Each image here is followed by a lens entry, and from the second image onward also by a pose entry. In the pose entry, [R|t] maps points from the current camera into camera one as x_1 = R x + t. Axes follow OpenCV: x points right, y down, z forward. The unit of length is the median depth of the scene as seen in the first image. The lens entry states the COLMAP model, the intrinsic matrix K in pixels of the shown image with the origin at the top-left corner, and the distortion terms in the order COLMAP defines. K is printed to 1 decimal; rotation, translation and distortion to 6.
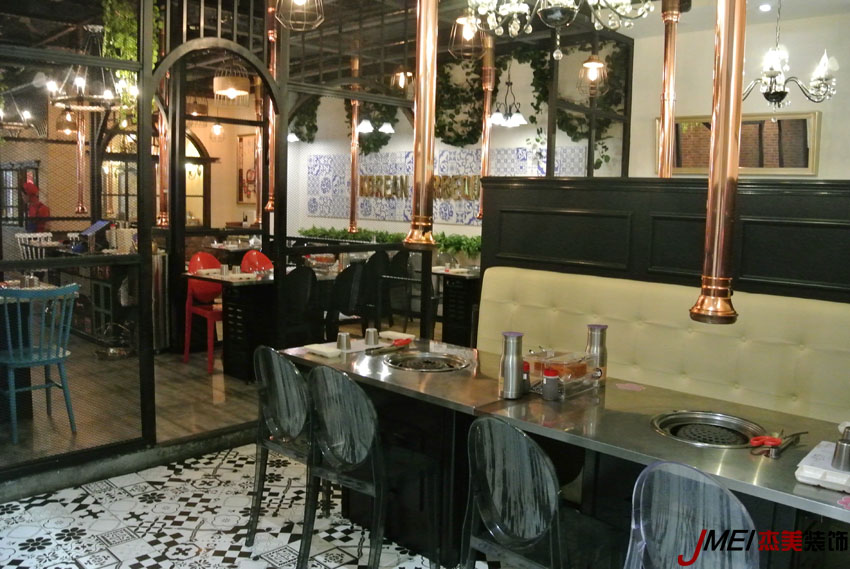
lens RADIAL K [[713.7, 0, 425.0], [0, 713.7, 284.5], [0, 0, 1]] dist [-0.148196, 0.090442]
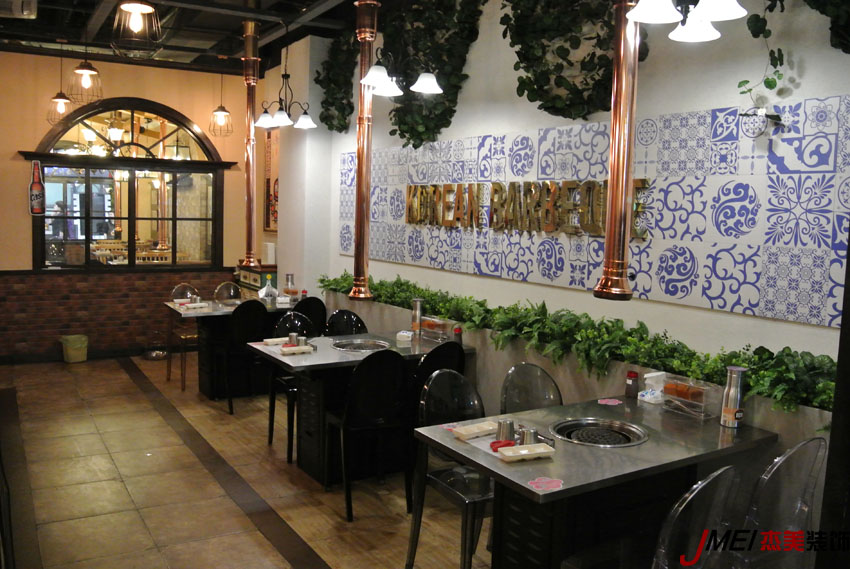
lens RADIAL K [[713.7, 0, 425.0], [0, 713.7, 284.5], [0, 0, 1]] dist [-0.148196, 0.090442]
pose [[0.968561, 0.027653, -0.247233, 0.066198], [-0.034578, 0.999121, -0.023712, -0.072951], [0.246360, 0.031515, 0.968666, 0.535987]]
